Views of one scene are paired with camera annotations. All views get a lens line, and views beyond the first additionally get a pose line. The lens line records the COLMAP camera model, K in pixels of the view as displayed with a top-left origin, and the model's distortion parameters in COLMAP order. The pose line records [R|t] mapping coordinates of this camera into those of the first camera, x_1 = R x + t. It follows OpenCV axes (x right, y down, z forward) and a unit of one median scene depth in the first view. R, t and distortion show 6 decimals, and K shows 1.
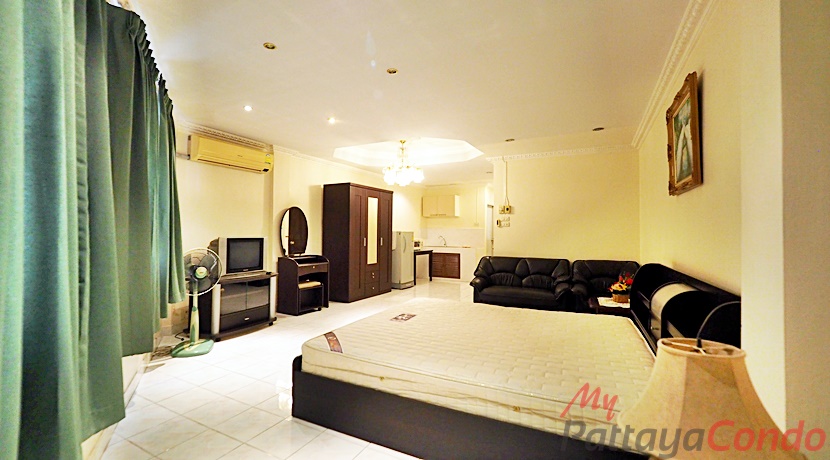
lens RADIAL K [[349.6, 0, 415.0], [0, 349.6, 230.0], [0, 0, 1]] dist [-0.000092, 0.000020]
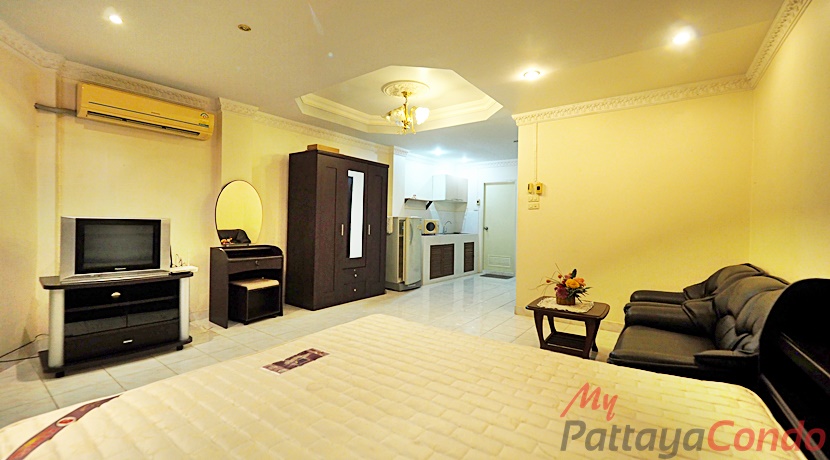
lens RADIAL K [[351.3, 0, 415.8], [0, 351.3, 224.7], [0, 0, 1]] dist [-0.000405, 0.000081]
pose [[0.988823, 0.004644, -0.149019, 0.134422], [-0.001356, 0.999754, 0.022157, 0.007245], [0.149086, -0.021707, 0.988586, 0.278622]]
